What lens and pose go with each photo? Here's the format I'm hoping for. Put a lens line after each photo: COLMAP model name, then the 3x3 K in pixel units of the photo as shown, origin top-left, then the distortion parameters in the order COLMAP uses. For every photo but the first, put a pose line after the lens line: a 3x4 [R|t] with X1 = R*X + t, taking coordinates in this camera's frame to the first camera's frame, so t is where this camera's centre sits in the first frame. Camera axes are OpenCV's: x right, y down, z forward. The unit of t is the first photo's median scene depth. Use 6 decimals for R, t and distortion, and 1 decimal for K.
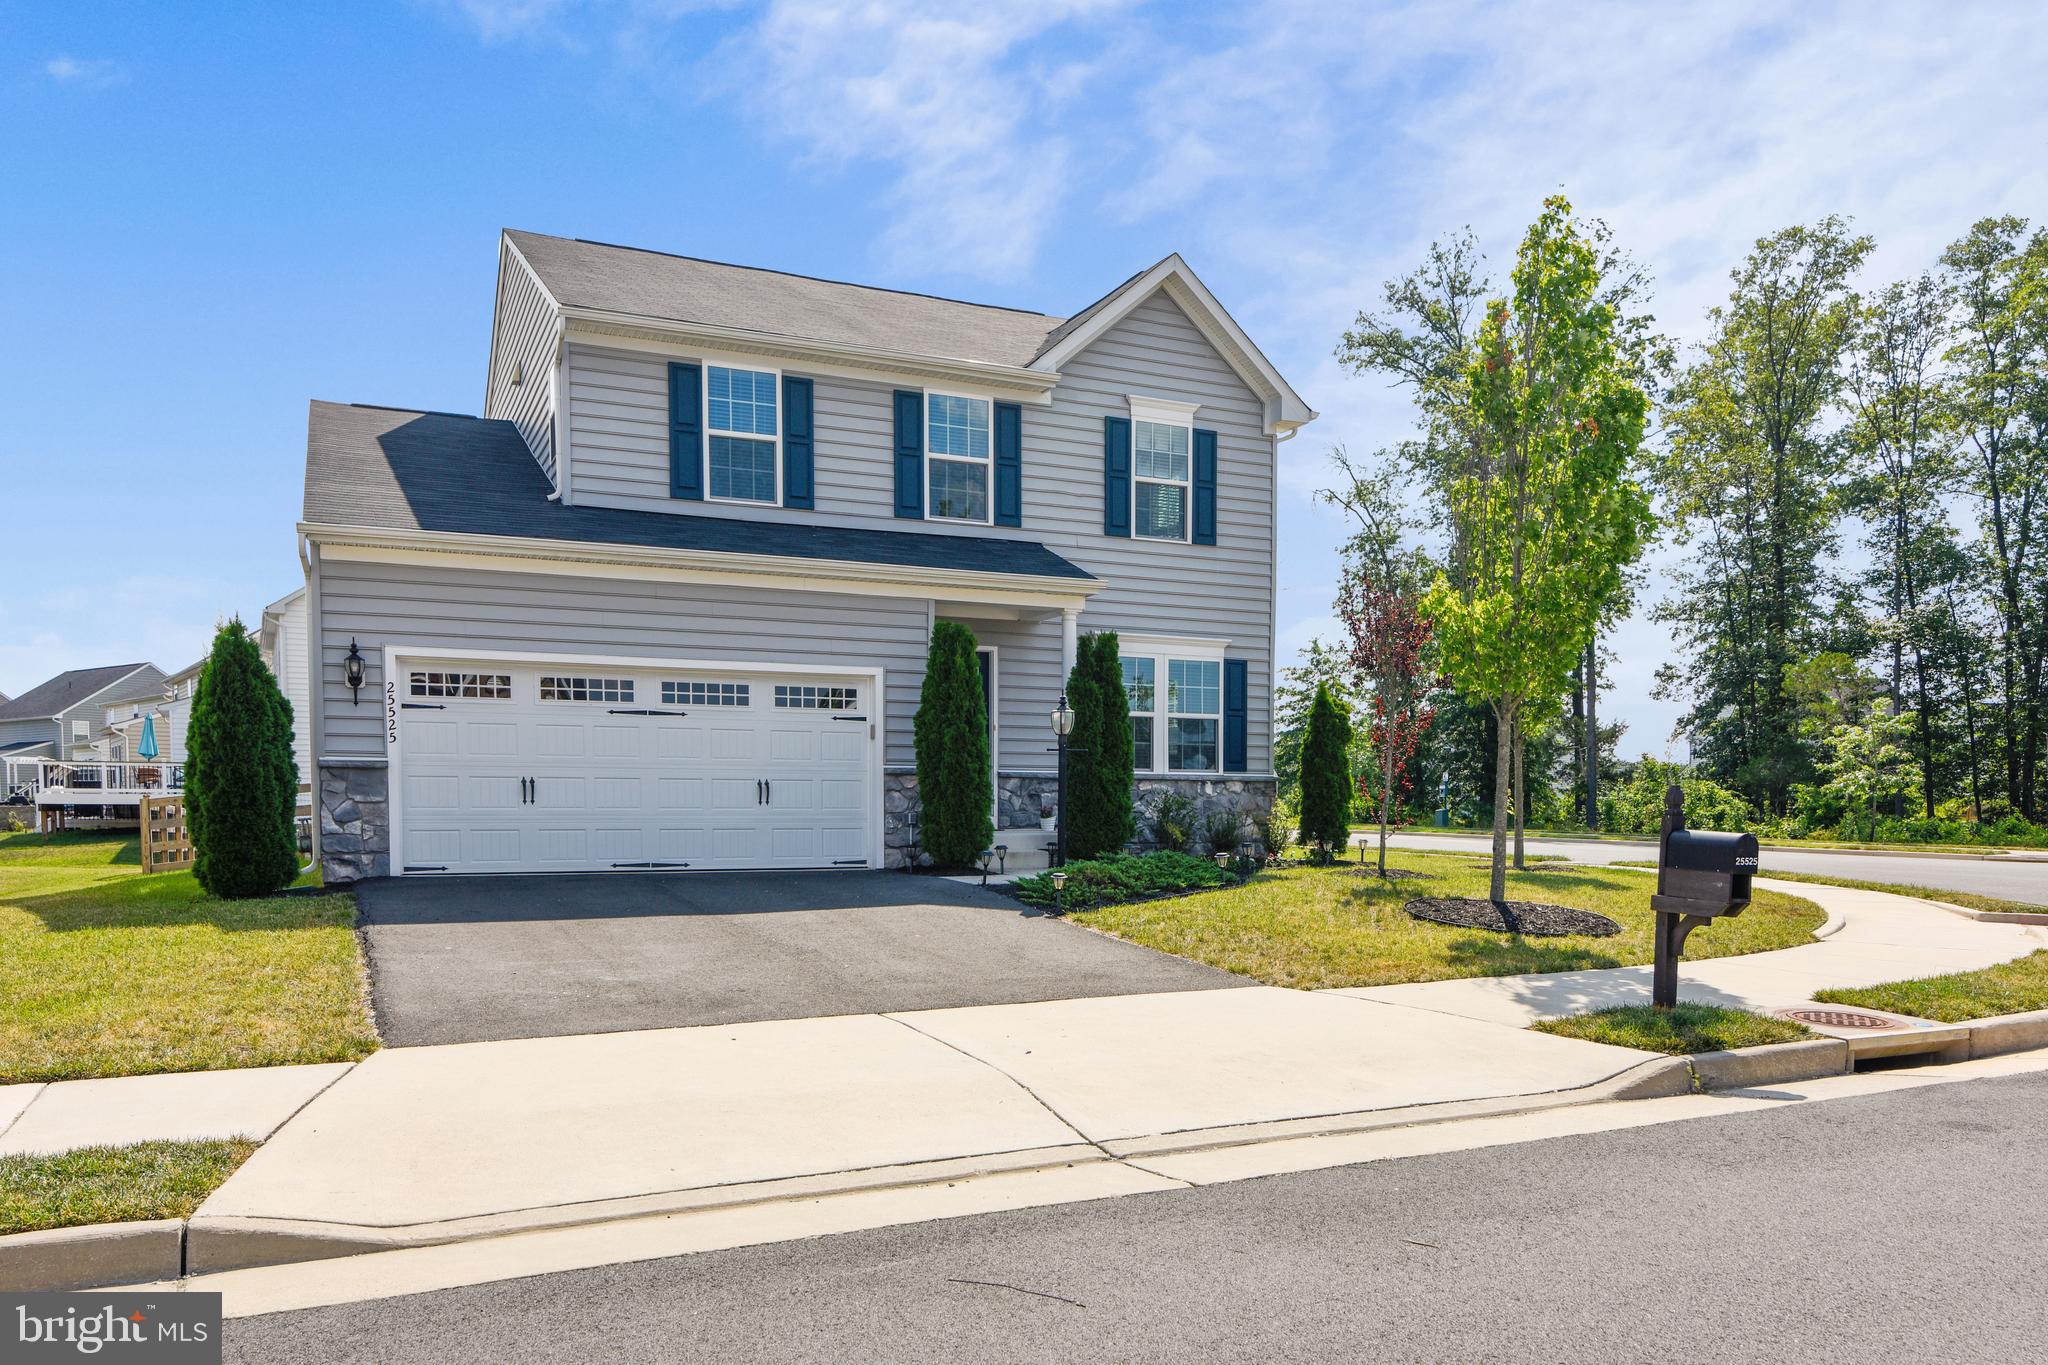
lens RADIAL K [[1555.9, 0, 1100.1], [0, 1555.9, 863.0], [0, 0, 1]] dist [0.007179, -0.007339]
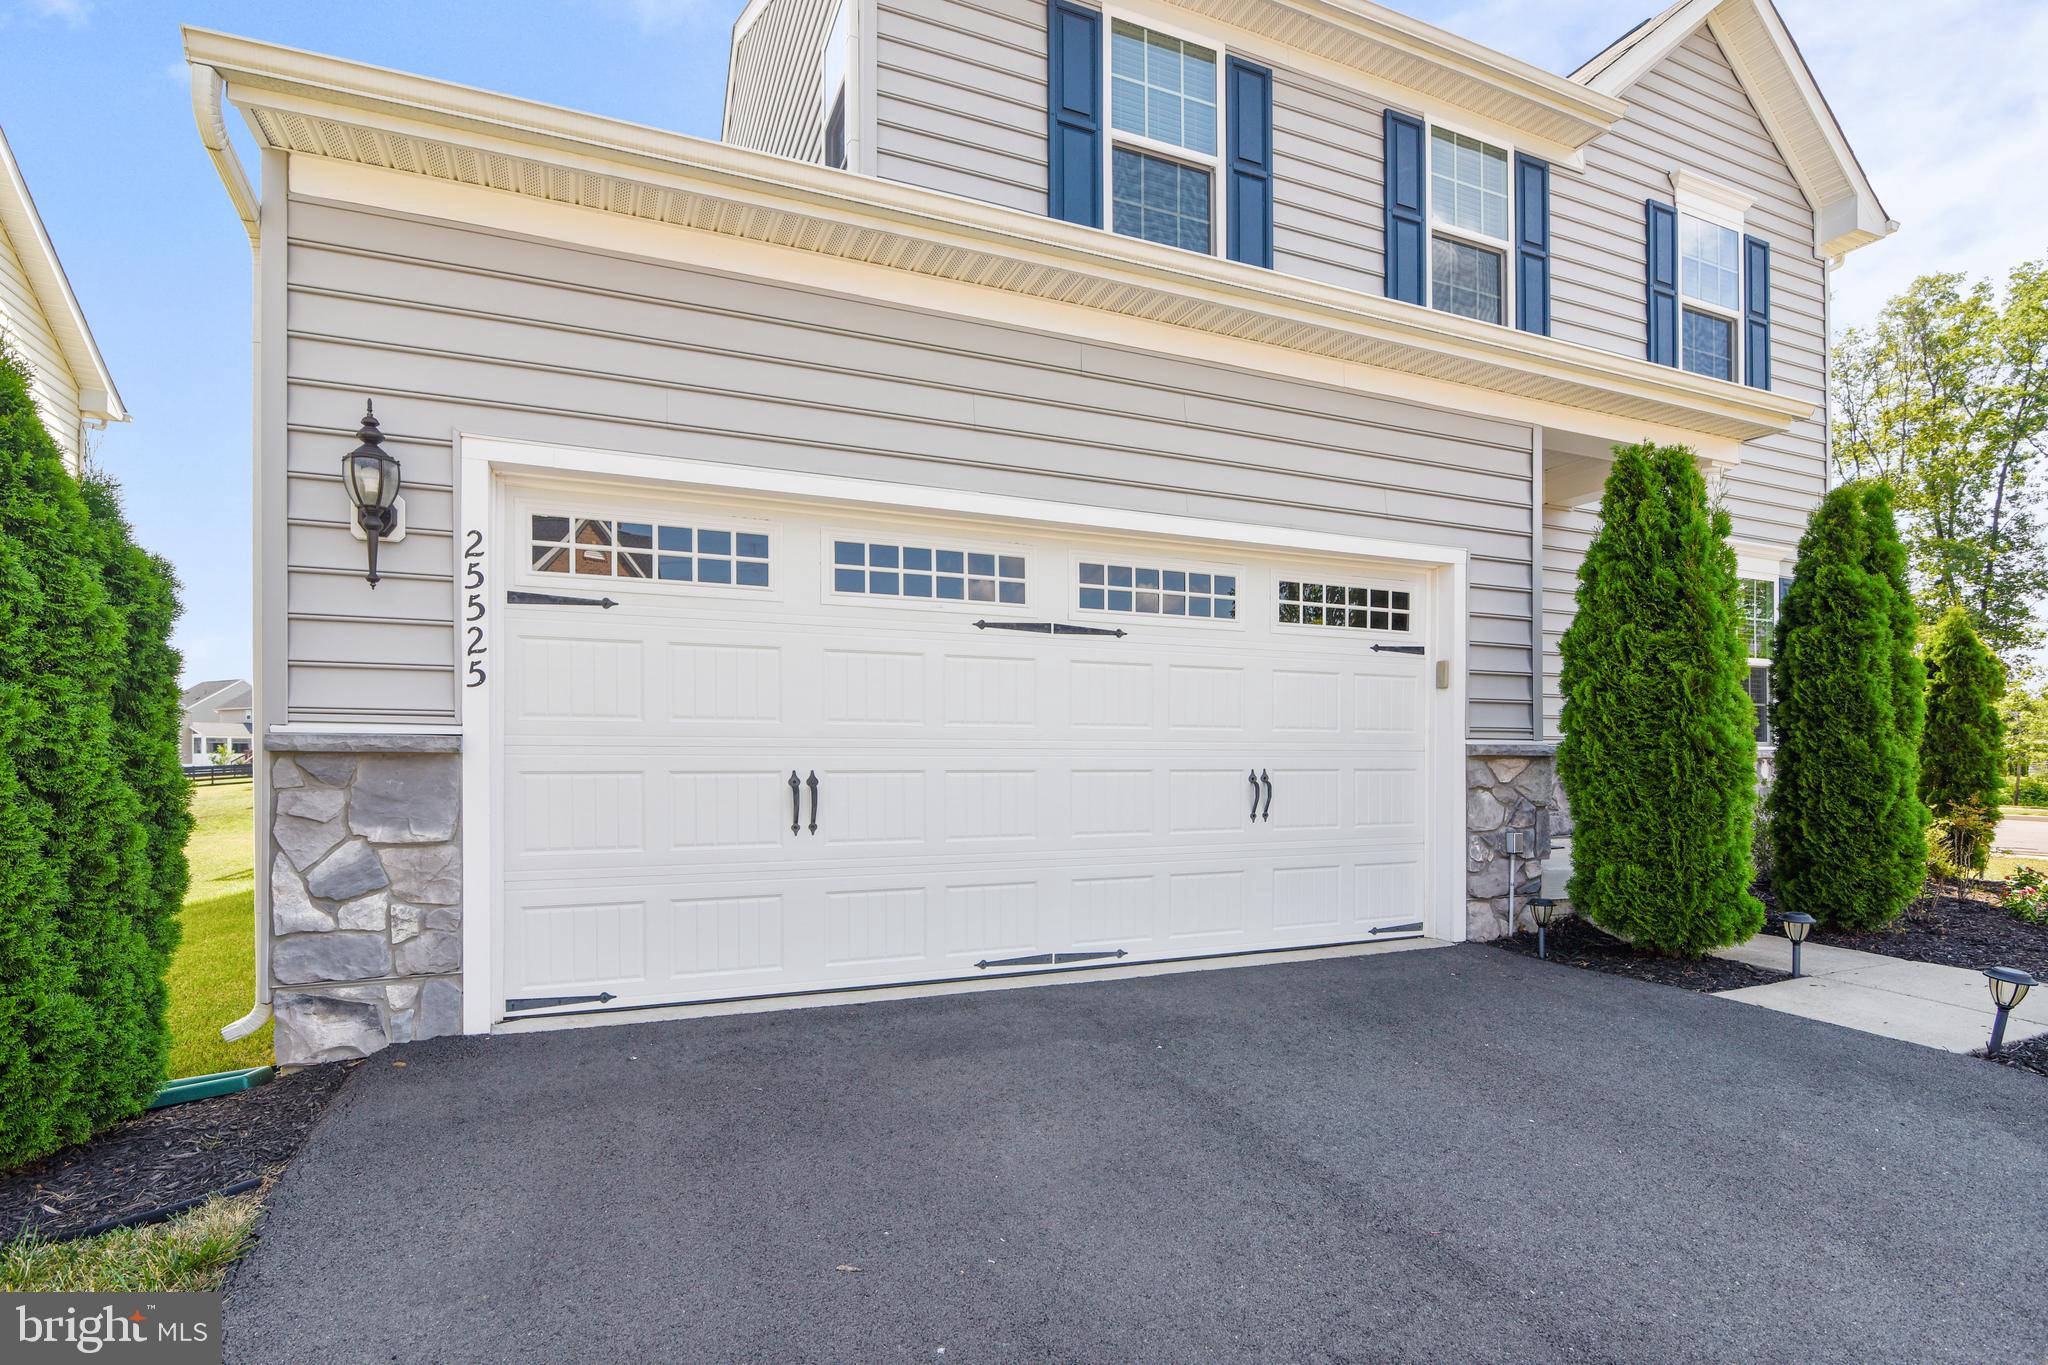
lens RADIAL K [[1063.0, 0, 1055.3], [0, 1063.0, 753.8], [0, 0, 1]] dist [-0.013991, -0.001456]
pose [[0.999184, 0.006081, -0.039934, -0.281136], [-0.007240, 0.999555, -0.028937, -0.050757], [0.039740, 0.029202, 0.998783, 0.696391]]
